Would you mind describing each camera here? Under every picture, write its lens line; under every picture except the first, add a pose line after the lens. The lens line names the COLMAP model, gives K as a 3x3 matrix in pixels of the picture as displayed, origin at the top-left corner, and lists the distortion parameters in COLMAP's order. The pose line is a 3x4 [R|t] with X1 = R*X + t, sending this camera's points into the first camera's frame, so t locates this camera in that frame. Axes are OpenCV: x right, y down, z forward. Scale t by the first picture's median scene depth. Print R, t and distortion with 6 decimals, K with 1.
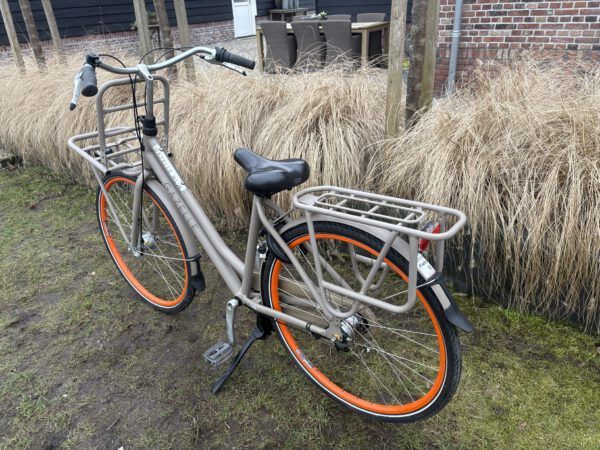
lens RADIAL K [[443.8, 0, 296.7], [0, 443.8, 219.7], [0, 0, 1]] dist [0.060486, -0.072472]
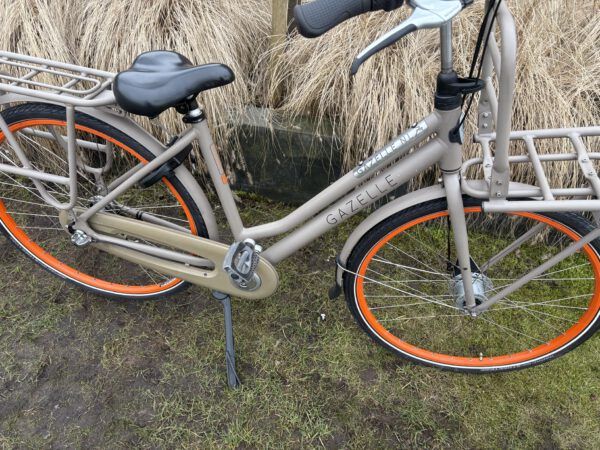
lens RADIAL K [[444.6, 0, 302.8], [0, 444.6, 217.7], [0, 0, 1]] dist [0.067708, -0.068002]
pose [[0.880218, -0.212193, 0.424489, -0.081541], [0.090366, 0.953047, 0.289026, -0.057331], [-0.465887, -0.216046, 0.858064, 0.135308]]
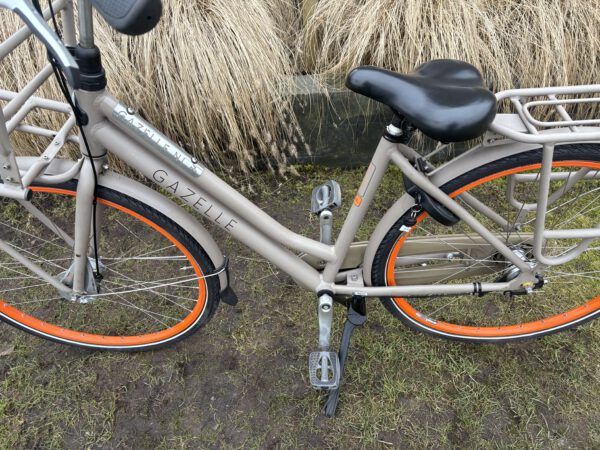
lens RADIAL K [[448.1, 0, 295.6], [0, 448.1, 223.7], [0, 0, 1]] dist [0.062156, -0.078780]
pose [[0.803730, -0.410368, 0.430832, -0.158700], [0.266108, 0.895561, 0.356591, -0.065964], [-0.532170, -0.171955, 0.828991, 0.175890]]
